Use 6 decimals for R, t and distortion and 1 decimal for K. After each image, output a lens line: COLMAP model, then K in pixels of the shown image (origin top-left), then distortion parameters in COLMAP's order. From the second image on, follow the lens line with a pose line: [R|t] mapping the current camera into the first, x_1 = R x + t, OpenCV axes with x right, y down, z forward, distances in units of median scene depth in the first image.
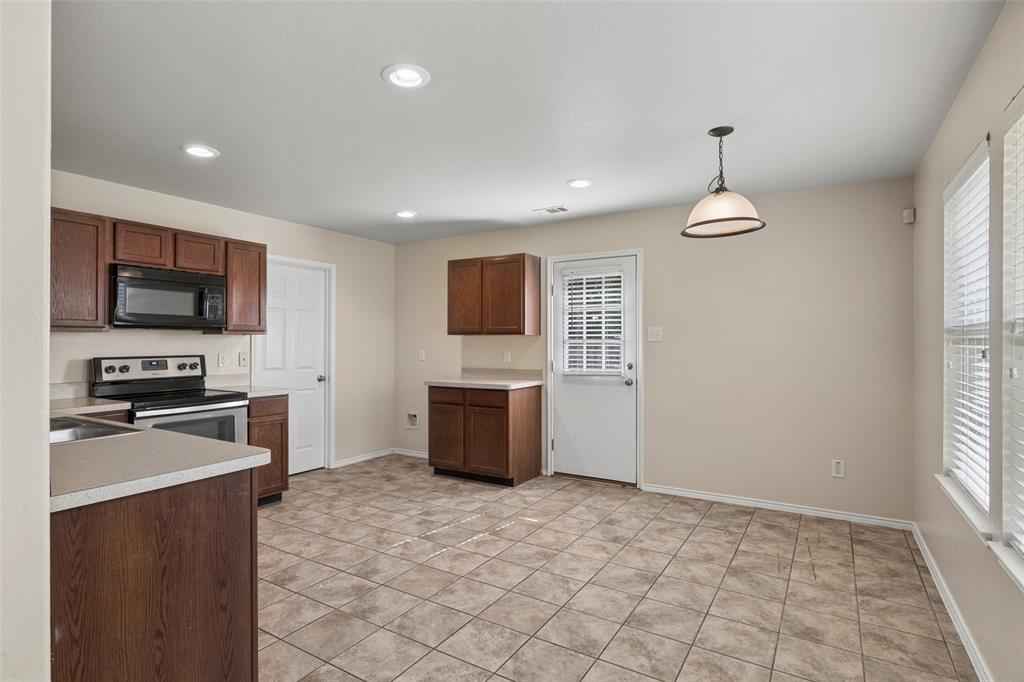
lens RADIAL K [[529.0, 0, 512.0], [0, 529.0, 341.0], [0, 0, 1]] dist [0.001517, 0.000706]
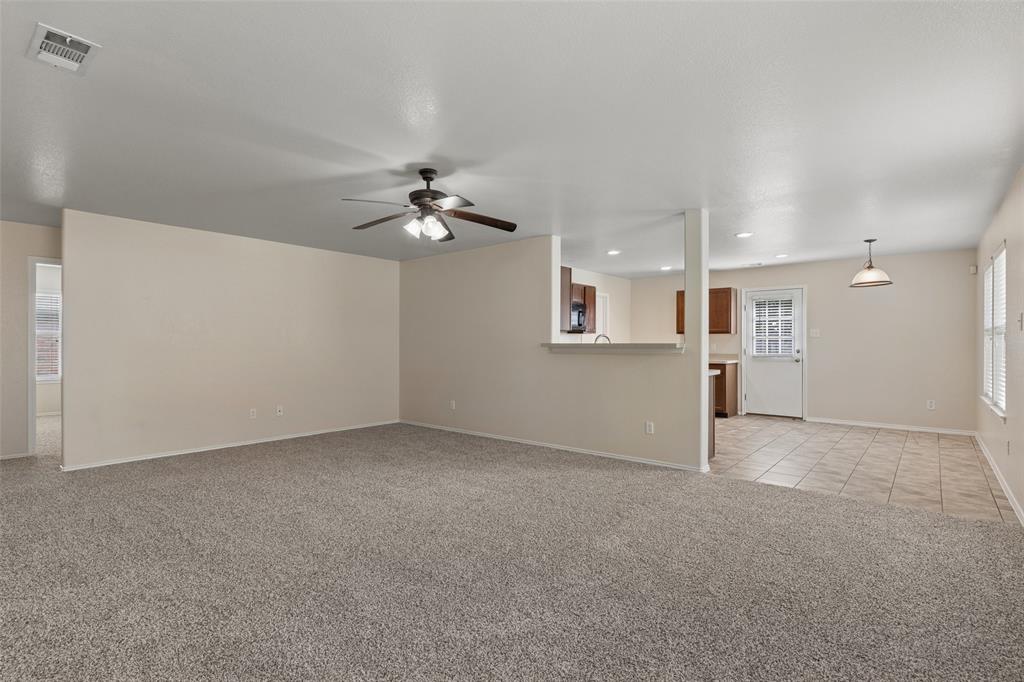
lens RADIAL K [[488.2, 0, 512.0], [0, 488.2, 341.0], [0, 0, 1]] dist [0.005797, -0.000112]
pose [[0.987471, -0.001055, -0.157799, -0.496000], [0.001285, 0.999998, 0.001355, 0.010797], [0.157798, -0.001541, 0.987470, -0.817777]]
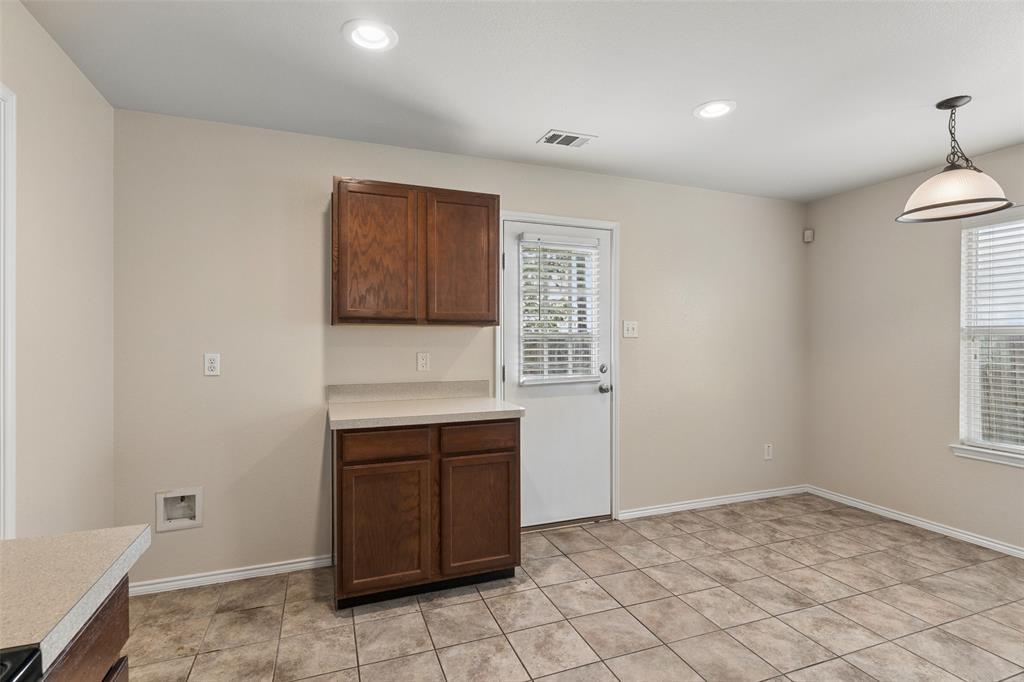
lens RADIAL K [[488.2, 0, 512.0], [0, 488.2, 341.0], [0, 0, 1]] dist [0.005797, -0.000112]
pose [[0.611545, -0.000959, 0.791209, -0.474205], [-0.003119, 0.999989, 0.003623, 0.004266], [-0.791204, -0.004683, 0.611535, 0.710132]]
